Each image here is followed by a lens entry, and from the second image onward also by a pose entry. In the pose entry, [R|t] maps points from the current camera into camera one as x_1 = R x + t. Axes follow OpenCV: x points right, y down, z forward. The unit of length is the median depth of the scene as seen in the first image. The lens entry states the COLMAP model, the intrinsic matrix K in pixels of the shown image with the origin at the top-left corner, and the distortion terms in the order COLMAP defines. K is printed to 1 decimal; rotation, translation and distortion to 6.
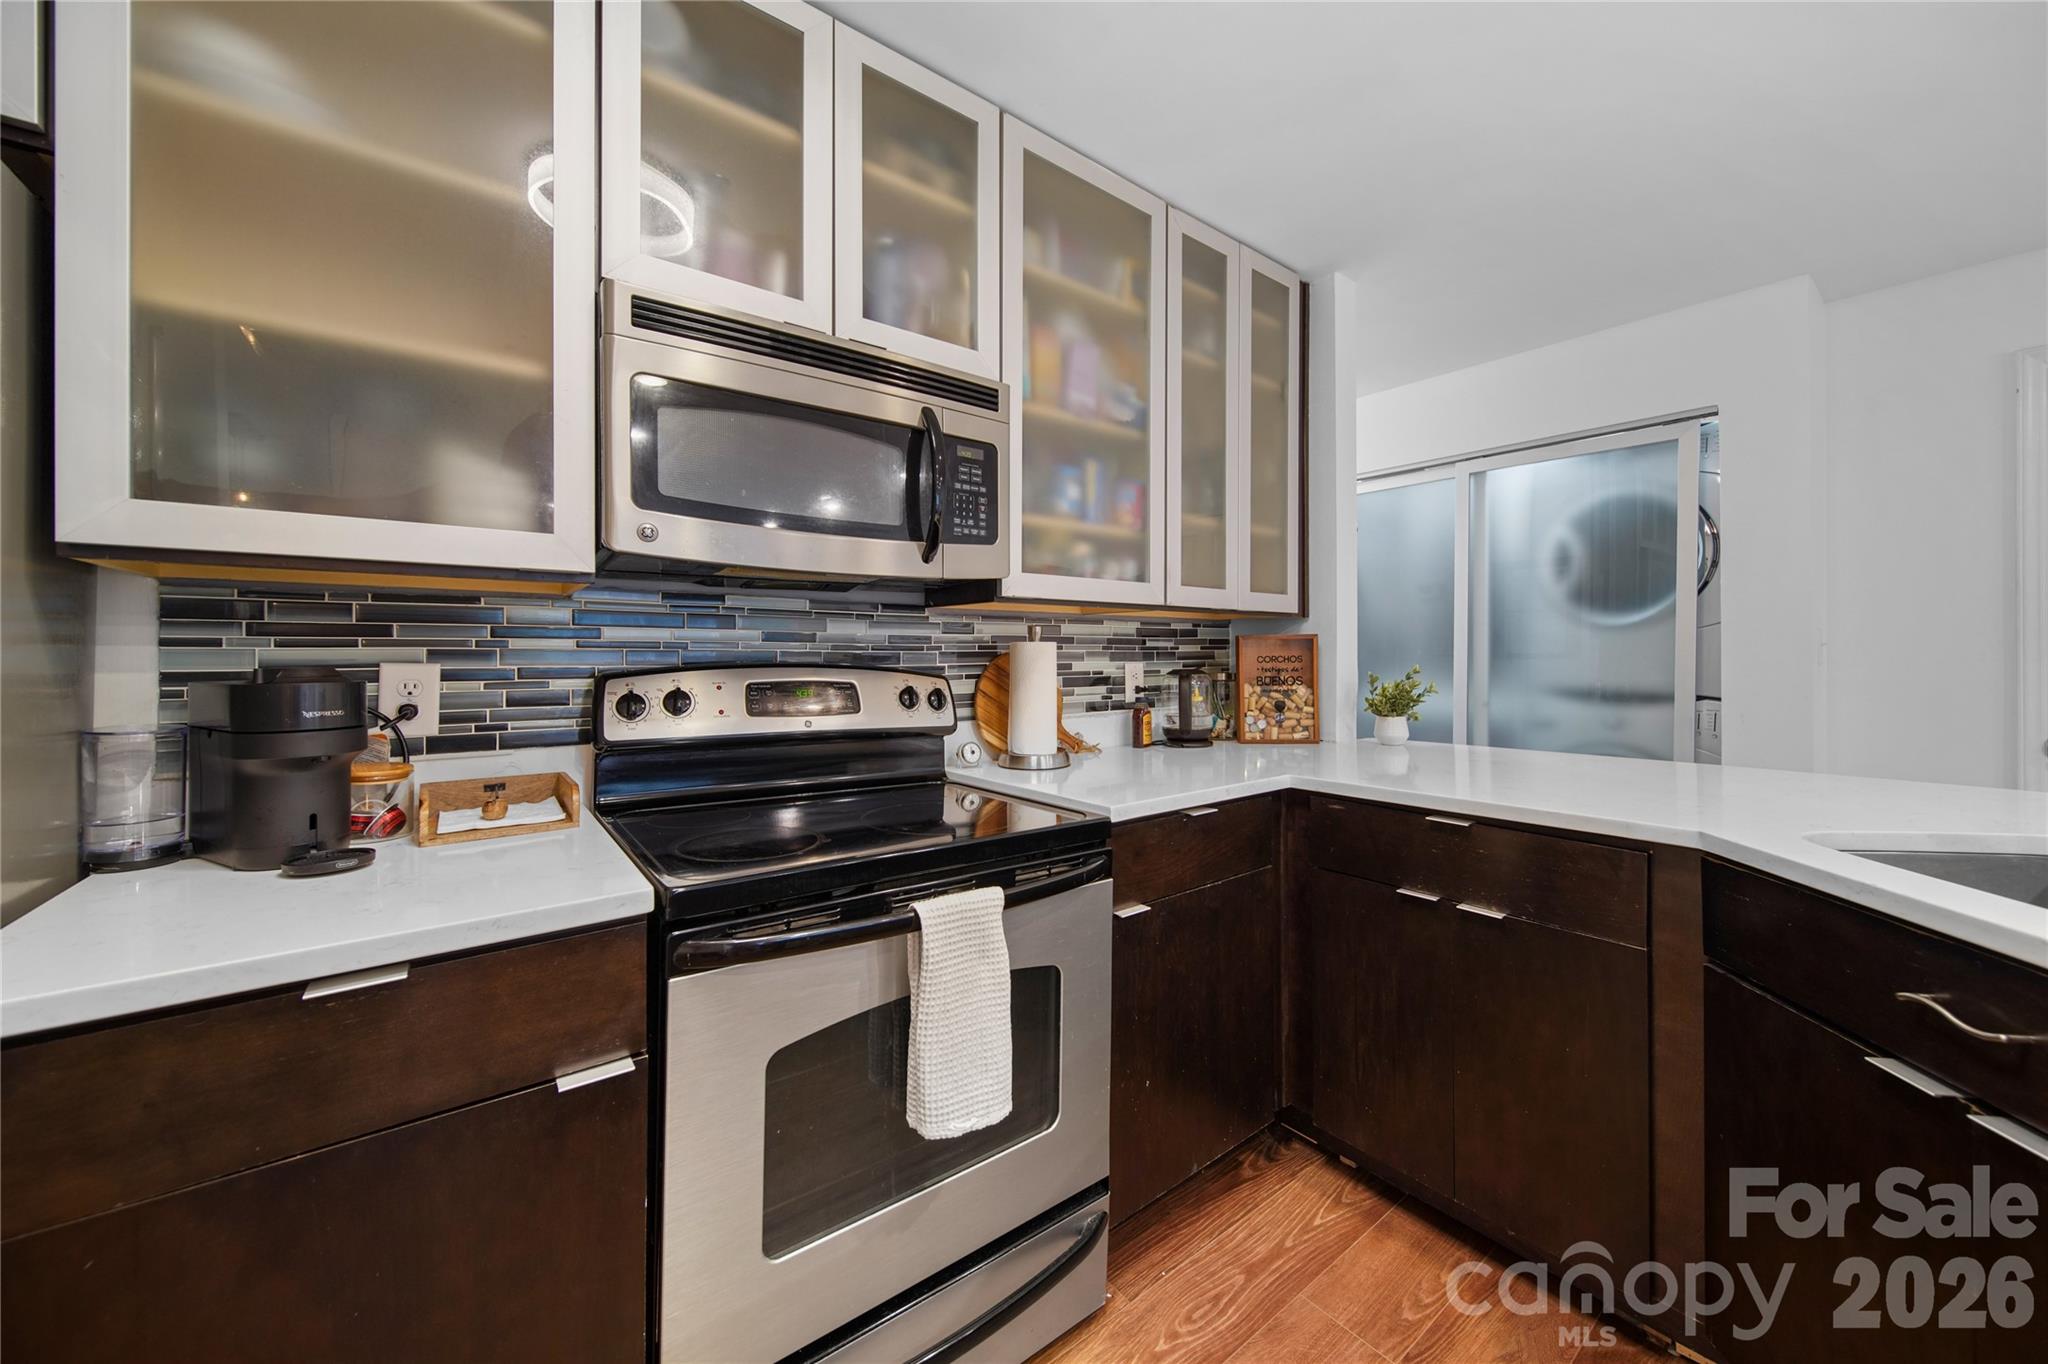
lens RADIAL K [[735.1, 0, 1023.0], [0, 735.1, 651.0], [0, 0, 1]] dist [-0.002143, -0.000860]
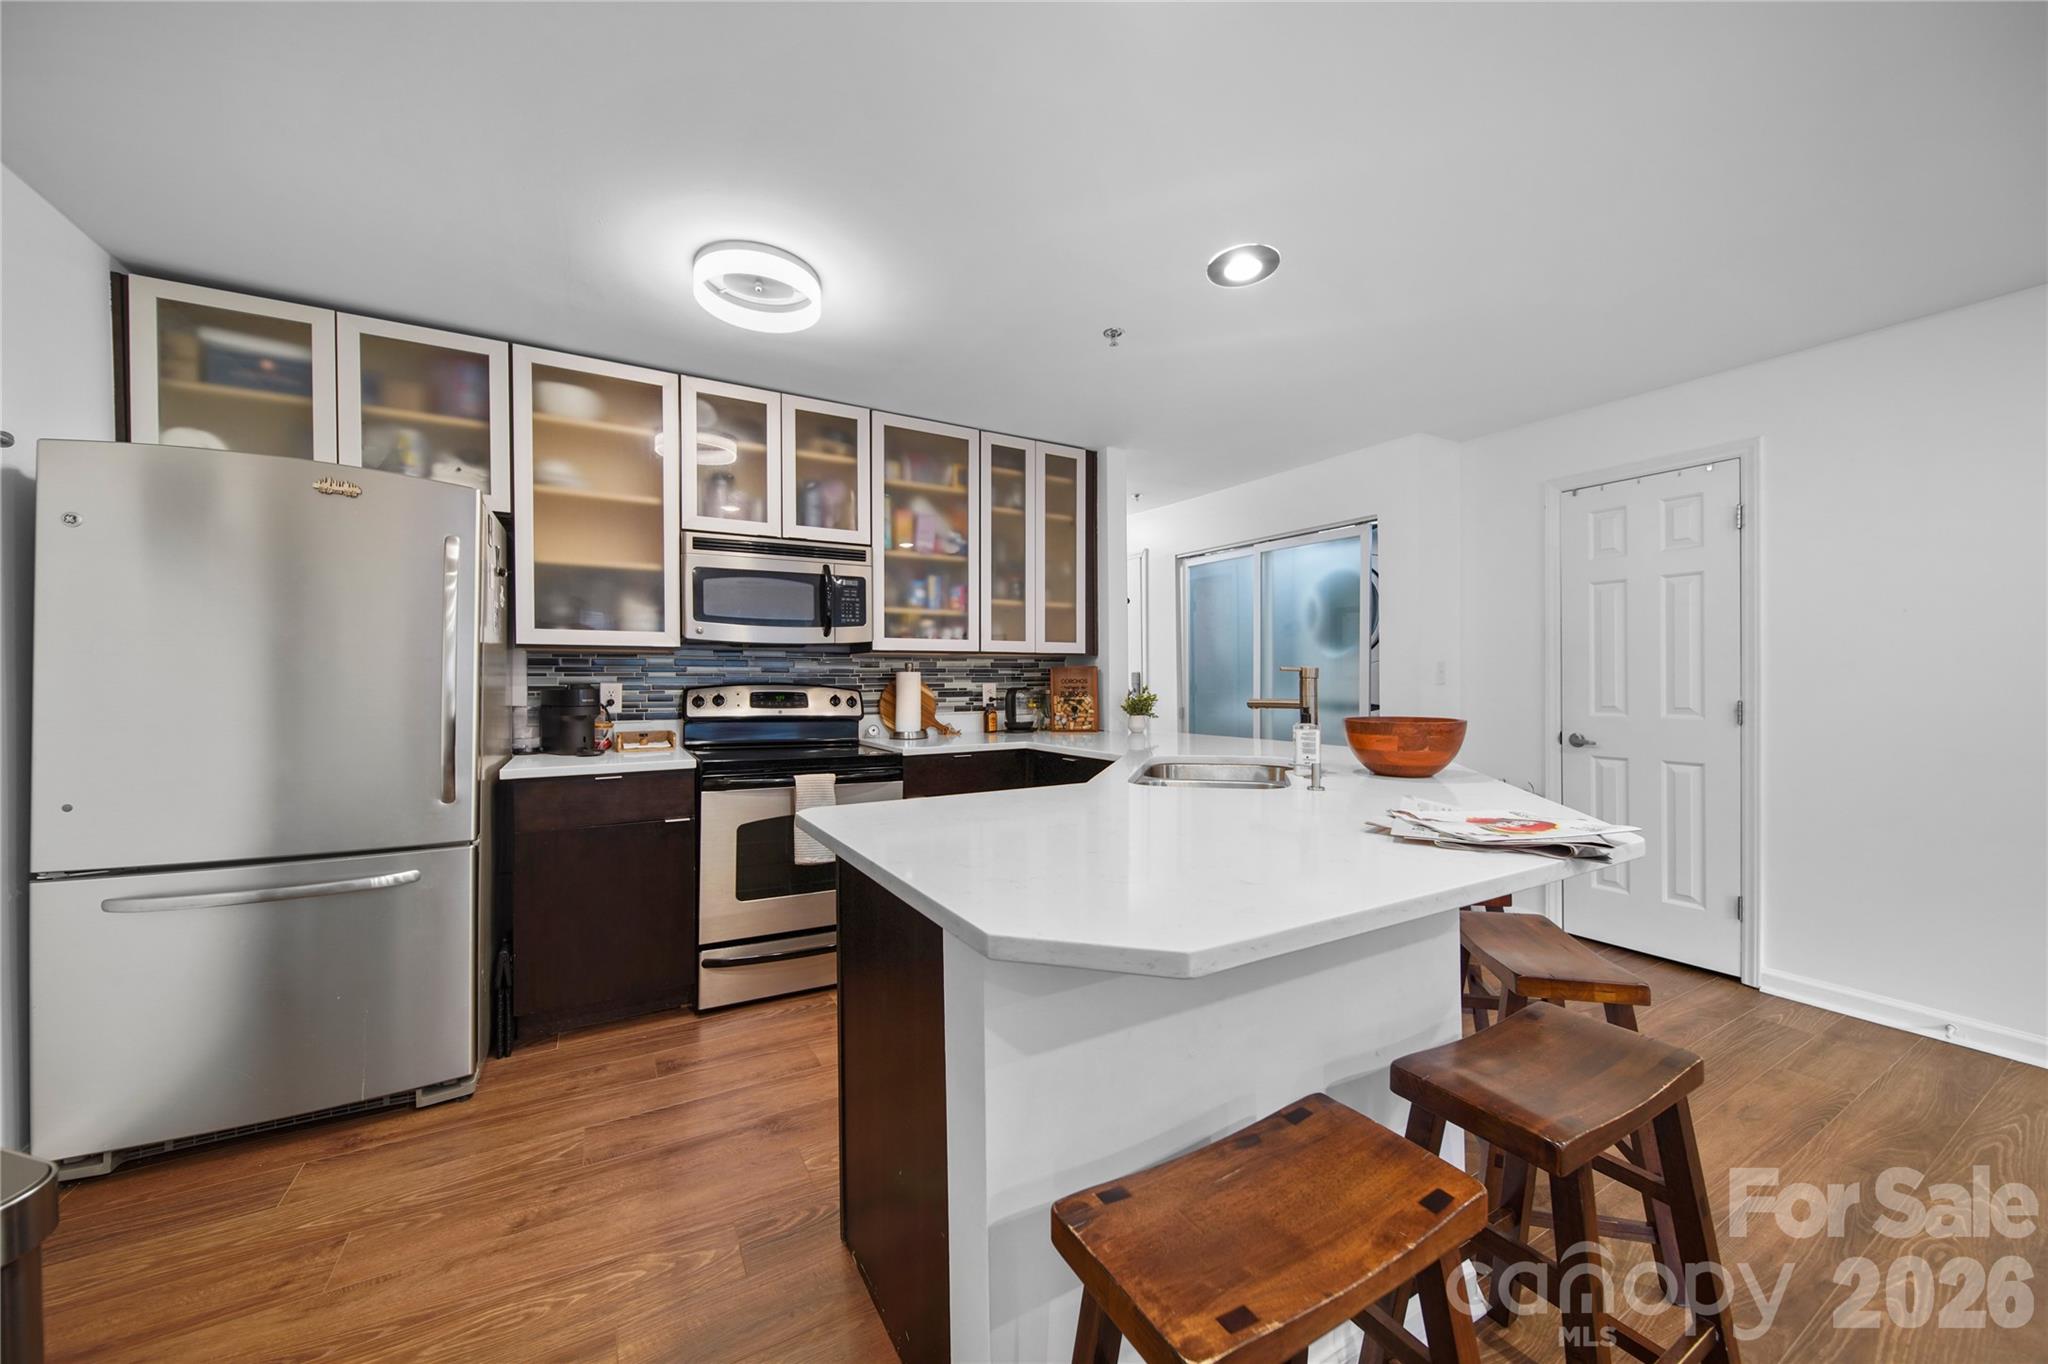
lens RADIAL K [[735.1, 0, 1019.8], [0, 735.1, 680.5], [0, 0, 1]] dist [-0.002143, -0.000860]
pose [[0.990415, -0.001284, -0.138115, 0.663385], [0.002480, 0.999961, 0.008482, -0.006756], [0.138098, -0.008743, 0.990380, -0.964930]]
